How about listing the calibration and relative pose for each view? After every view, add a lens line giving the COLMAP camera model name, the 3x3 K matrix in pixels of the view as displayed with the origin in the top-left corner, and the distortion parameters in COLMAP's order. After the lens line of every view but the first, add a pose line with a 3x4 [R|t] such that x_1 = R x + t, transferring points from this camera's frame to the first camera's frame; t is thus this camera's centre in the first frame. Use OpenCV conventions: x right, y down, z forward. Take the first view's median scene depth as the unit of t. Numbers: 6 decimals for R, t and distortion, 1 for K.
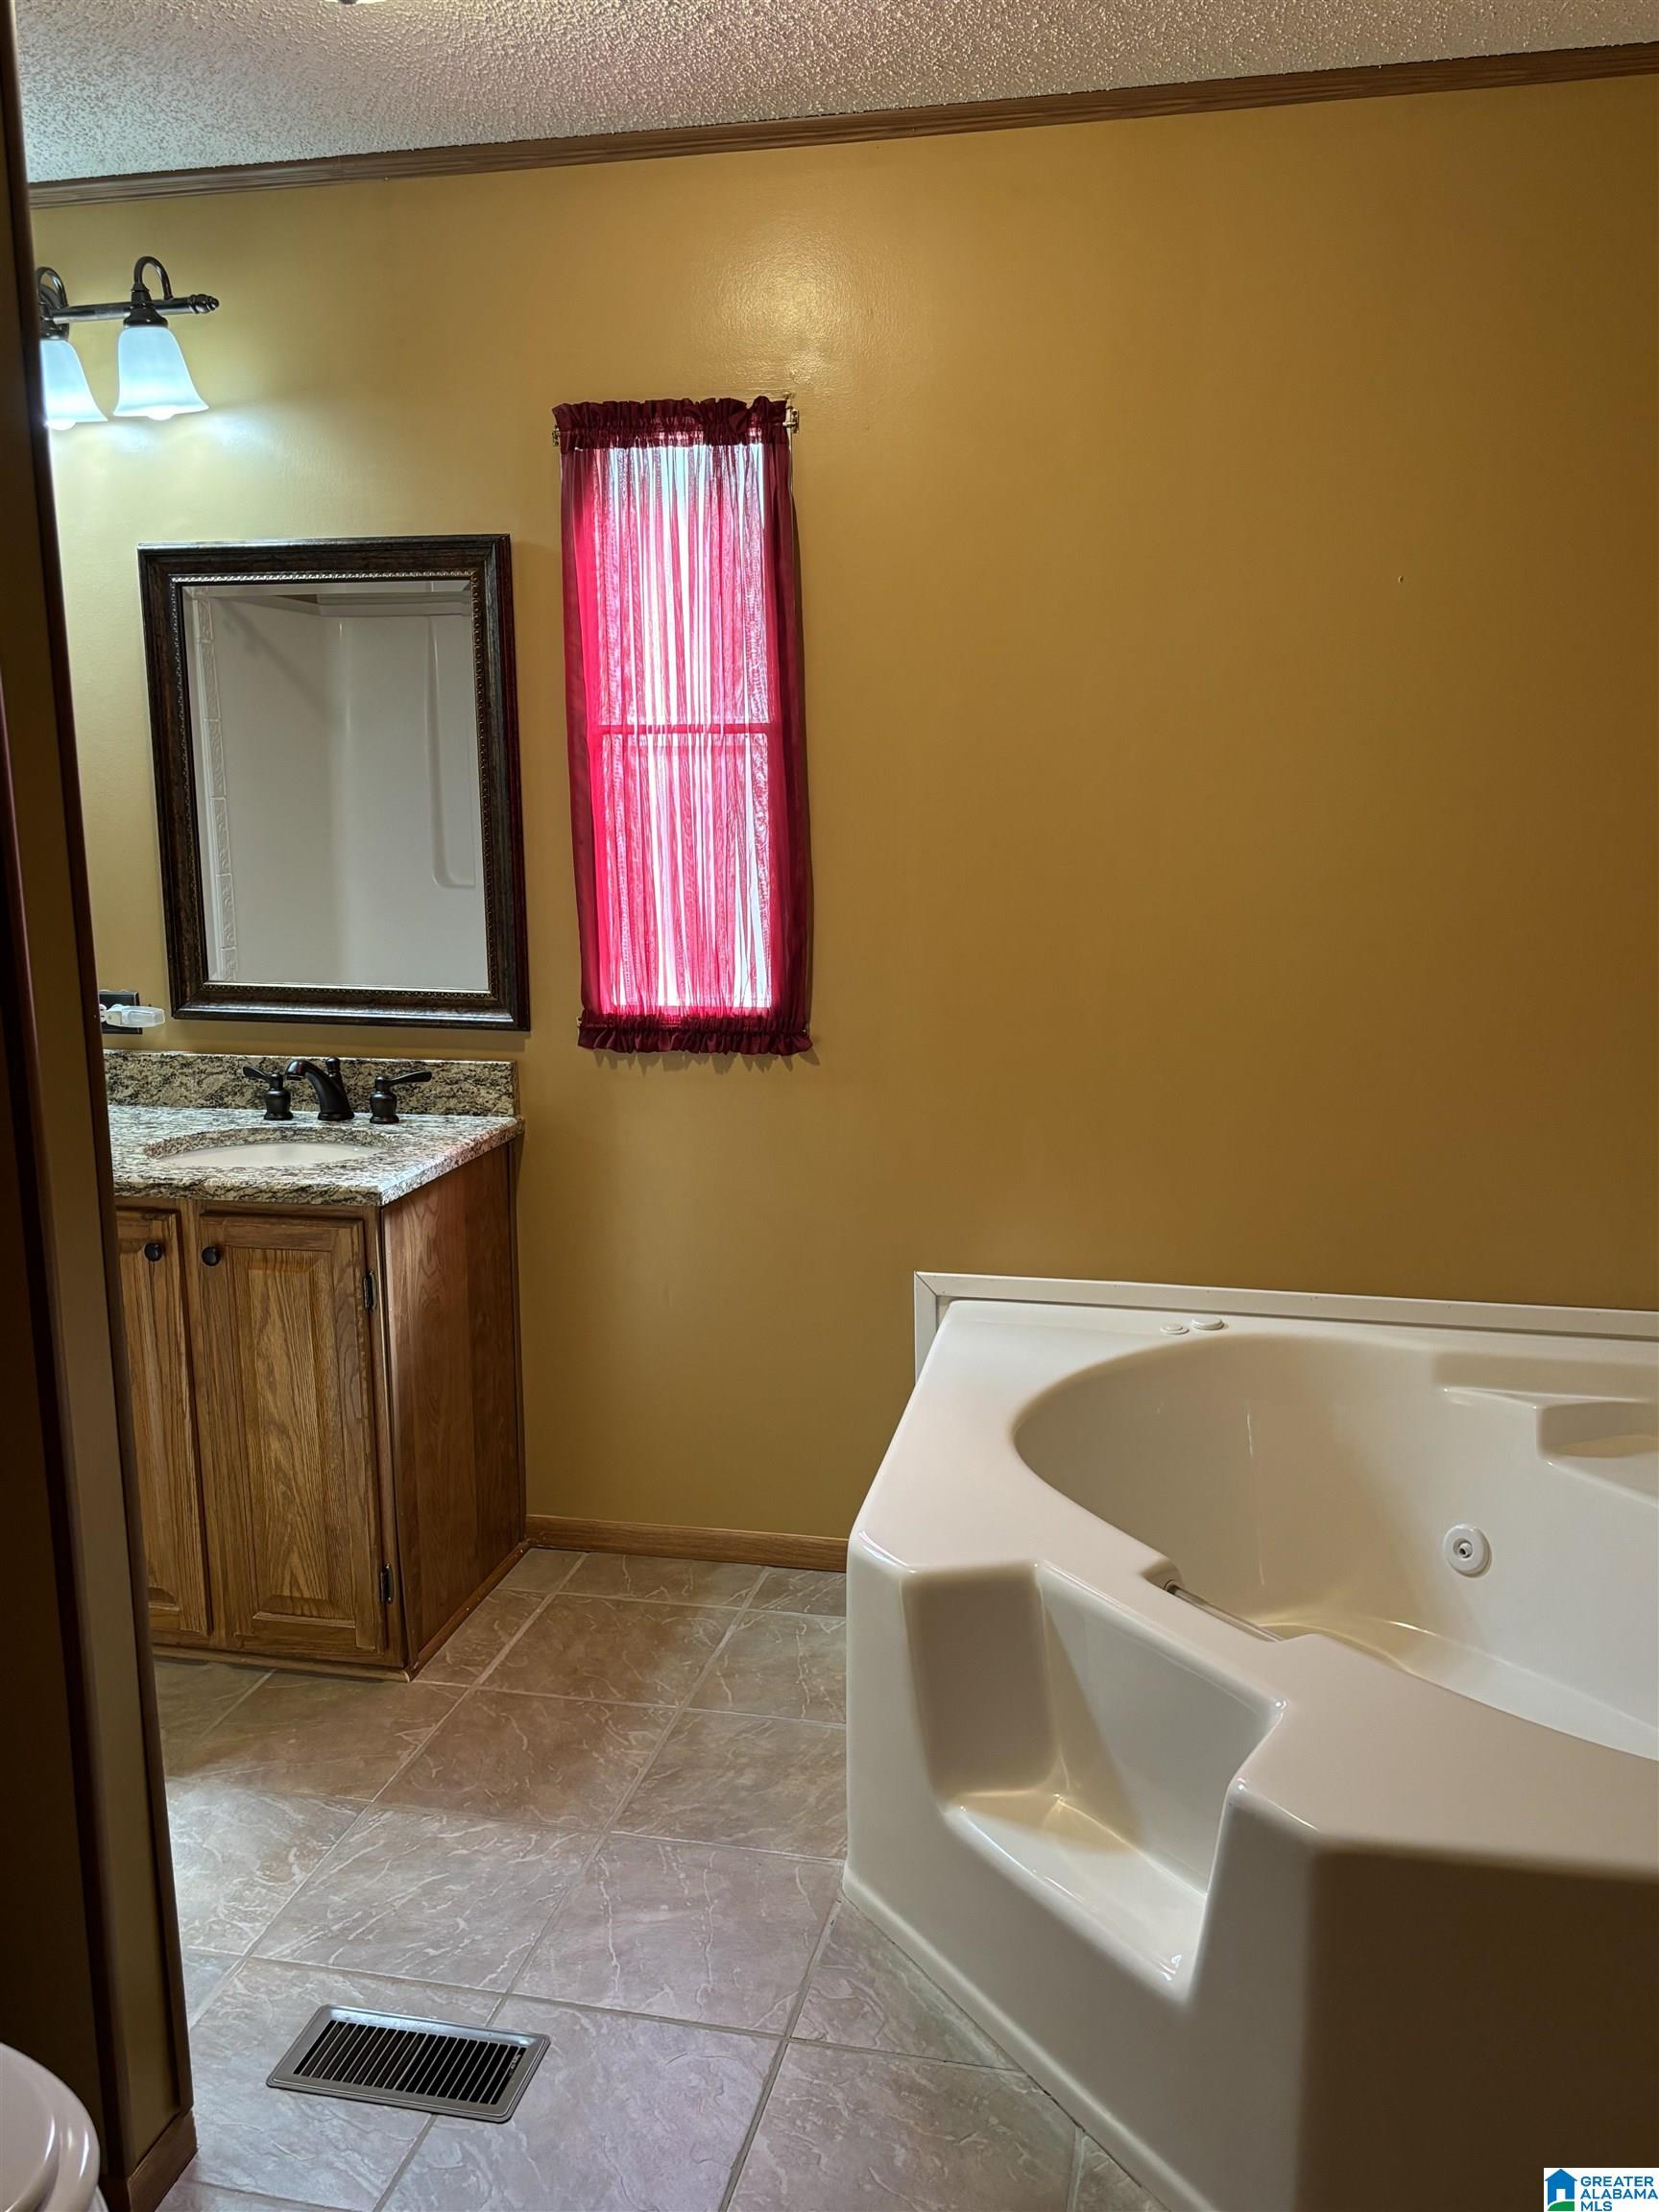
lens RADIAL K [[1883.1, 0, 811.2], [0, 1883.1, 1104.7], [0, 0, 1]] dist [0.046300, -0.040206]
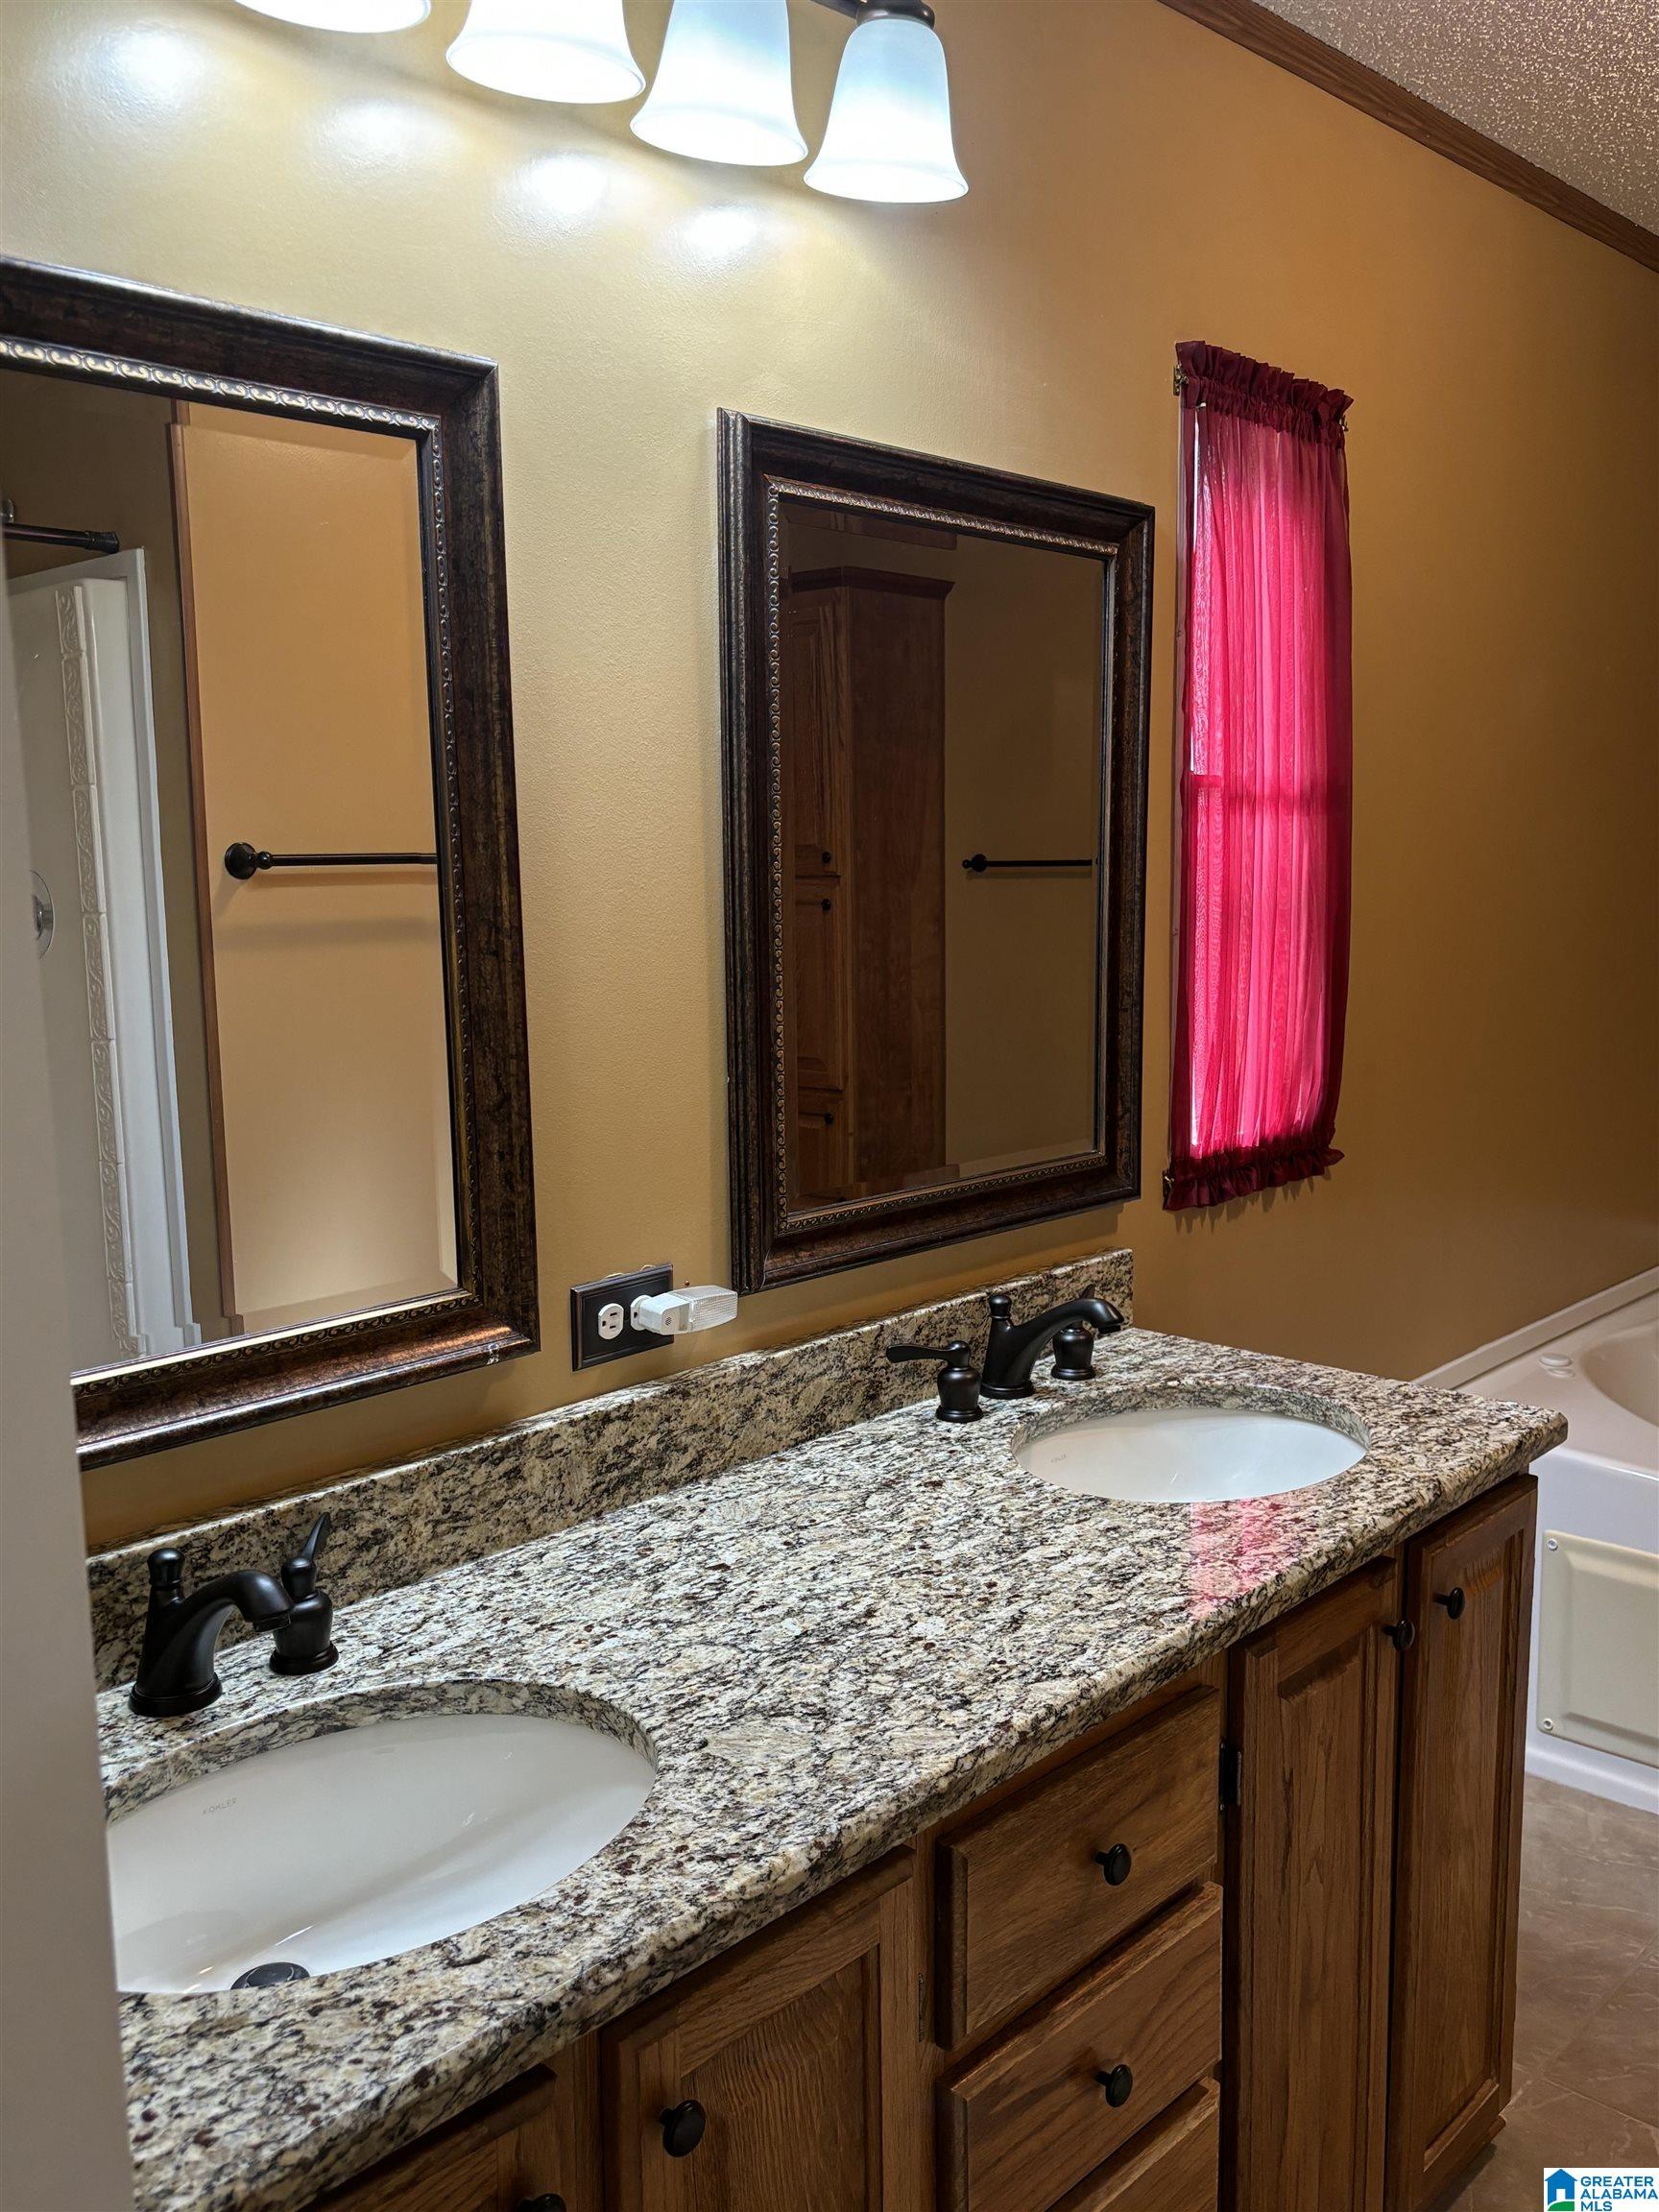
lens RADIAL K [[1883.1, 0, 811.2], [0, 1883.1, 1104.7], [0, 0, 1]] dist [0.046300, -0.040206]
pose [[0.499150, -0.120208, 0.858137, -0.831184], [0.168366, 0.984911, 0.040033, -0.125316], [-0.850001, 0.124498, 0.511858, 0.746680]]
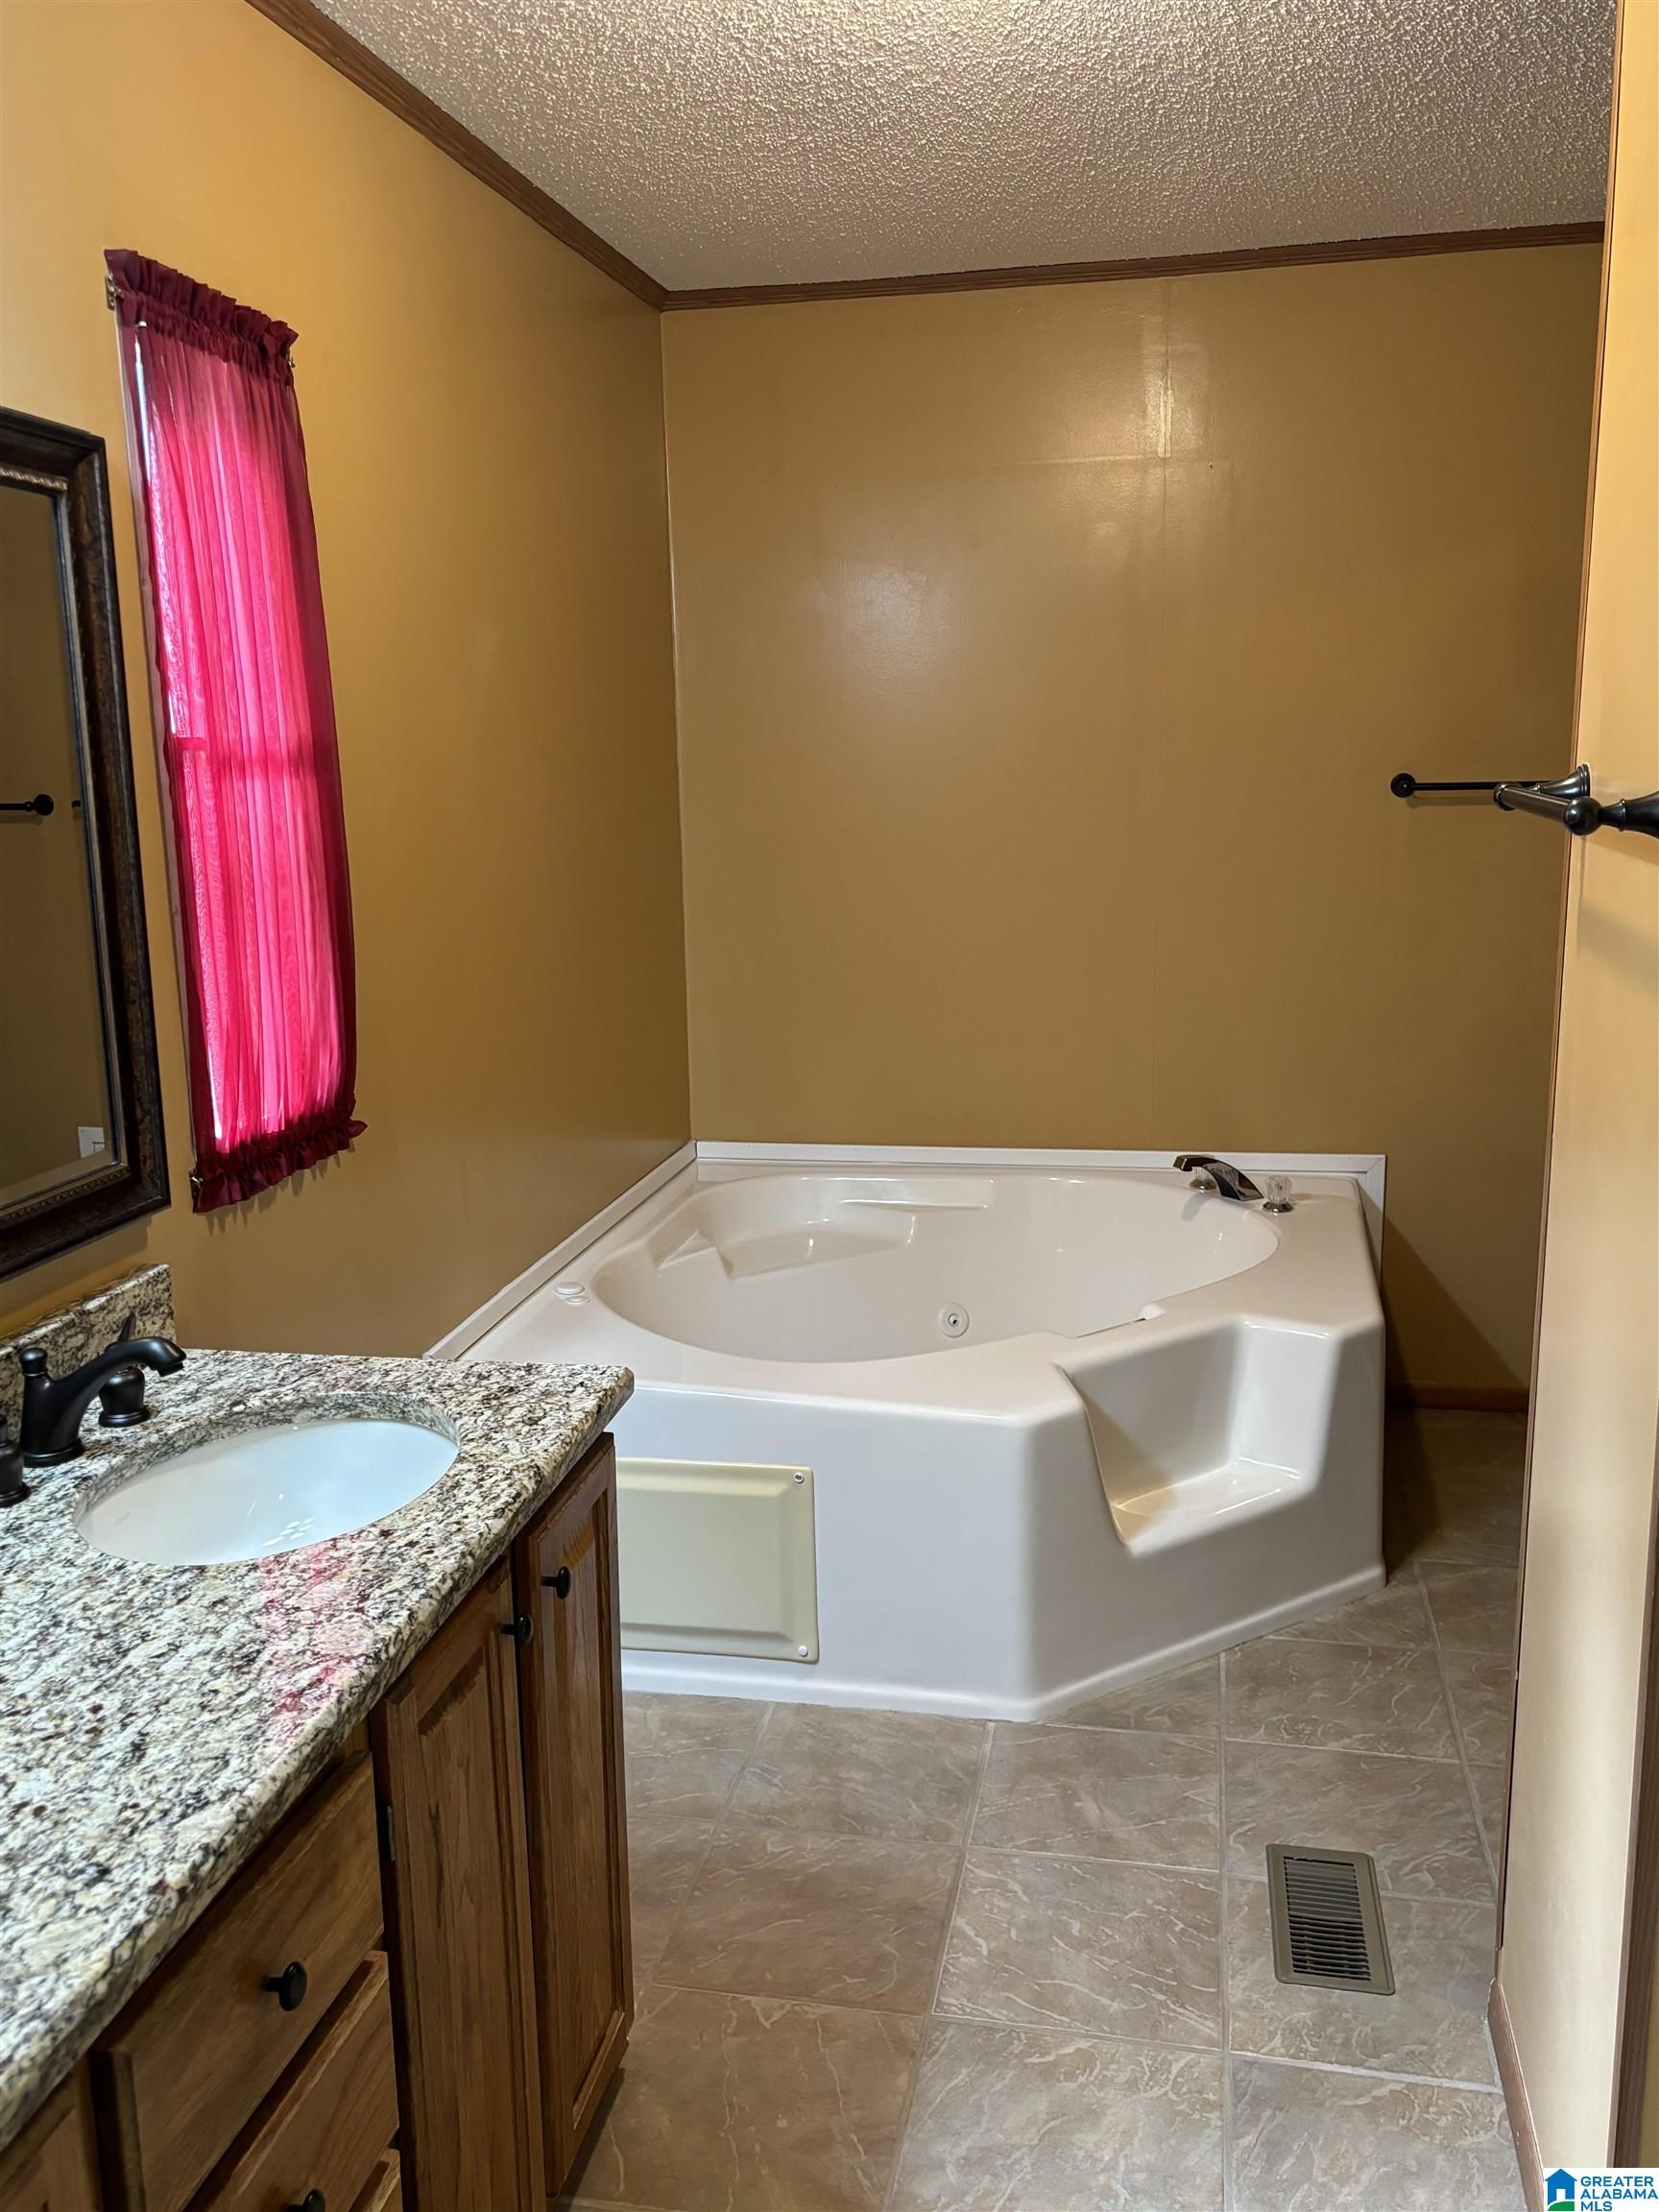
lens RADIAL K [[1910.5, 0, 793.5], [0, 1910.5, 1092.8], [0, 0, 1]] dist [-0.020274, 0.072784]
pose [[-0.025511, -0.178403, 0.983627, -0.802733], [0.212206, 0.960556, 0.179722, -0.150731], [-0.976892, 0.213316, 0.013353, 0.784791]]
